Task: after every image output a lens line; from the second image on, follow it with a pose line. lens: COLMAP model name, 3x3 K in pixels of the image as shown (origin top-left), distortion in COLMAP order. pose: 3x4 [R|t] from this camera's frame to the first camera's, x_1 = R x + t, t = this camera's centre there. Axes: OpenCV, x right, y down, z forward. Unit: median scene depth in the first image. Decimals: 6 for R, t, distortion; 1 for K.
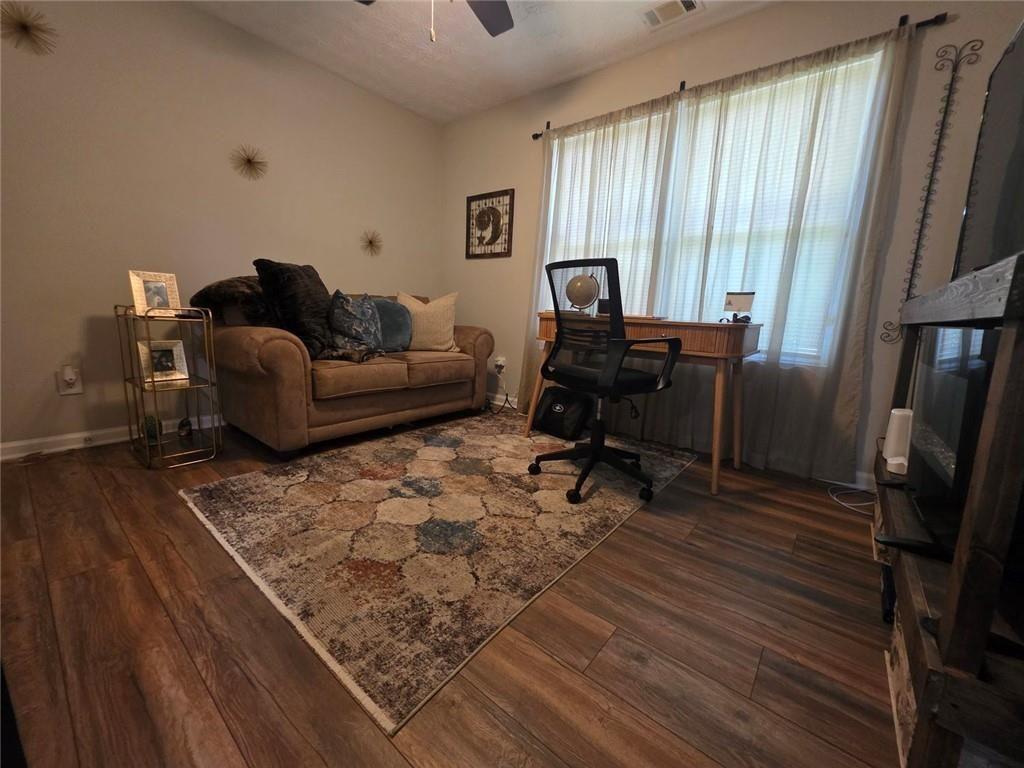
lens RADIAL K [[411.1, 0, 513.7], [0, 411.1, 383.2], [0, 0, 1]] dist [-0.001043, -0.000062]
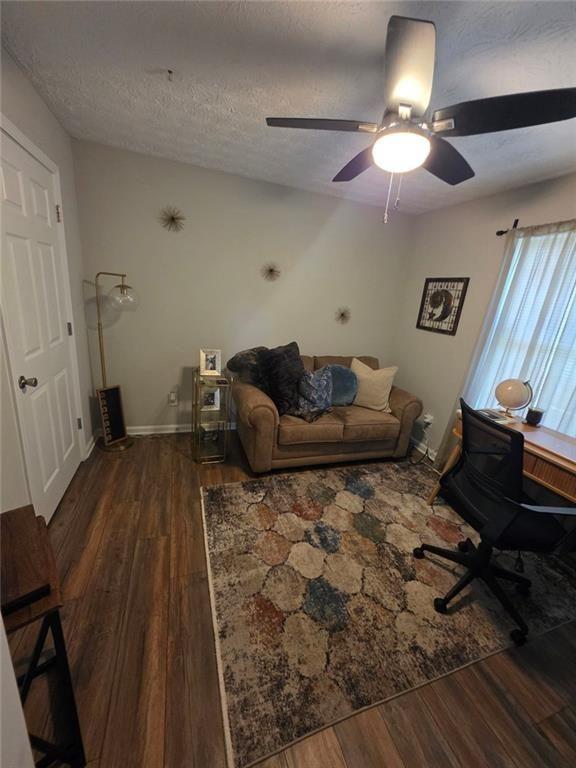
lens RADIAL K [[308.3, 0, 291.1], [0, 308.3, 384.1], [0, 0, 1]] dist [-0.001043, -0.000062]
pose [[0.850173, 0.185784, -0.492635, 0.084697], [-0.148802, 0.982314, 0.113656, -0.324615], [0.505038, -0.023323, 0.862782, 0.038412]]
